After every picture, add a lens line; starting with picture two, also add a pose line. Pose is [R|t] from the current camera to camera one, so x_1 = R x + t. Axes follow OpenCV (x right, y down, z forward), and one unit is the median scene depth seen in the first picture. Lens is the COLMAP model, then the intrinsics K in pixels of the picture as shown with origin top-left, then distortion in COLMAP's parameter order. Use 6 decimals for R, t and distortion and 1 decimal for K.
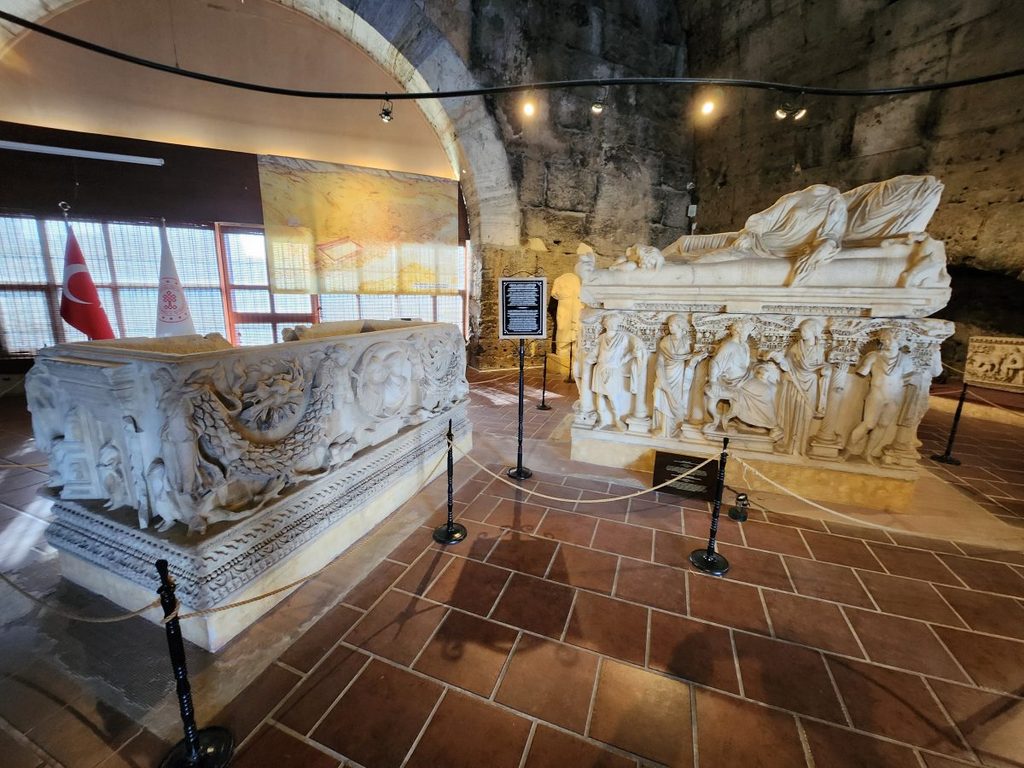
lens RADIAL K [[407.1, 0, 508.8], [0, 407.1, 370.3], [0, 0, 1]] dist [-0.022039, 0.002795]
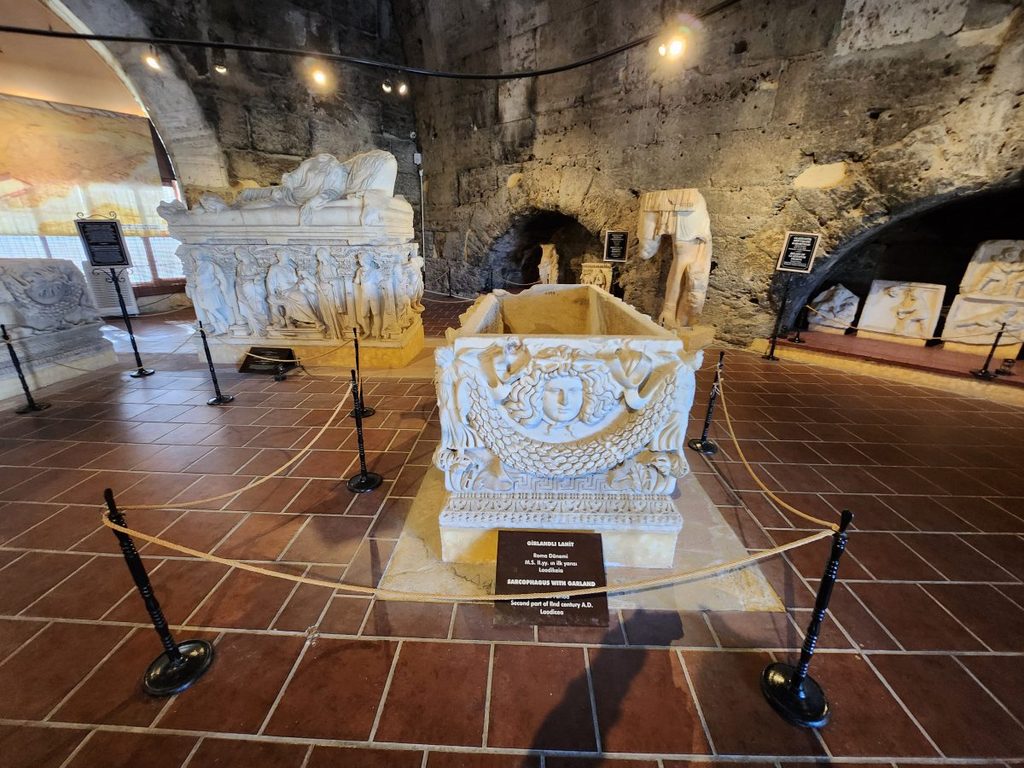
lens RADIAL K [[407.1, 0, 508.8], [0, 407.1, 370.3], [0, 0, 1]] dist [-0.022039, 0.002795]
pose [[0.946341, -0.101287, 0.306886, 0.365153], [0.059262, 0.987902, 0.143310, 0.062092], [-0.317689, -0.117434, 0.940895, -0.290186]]
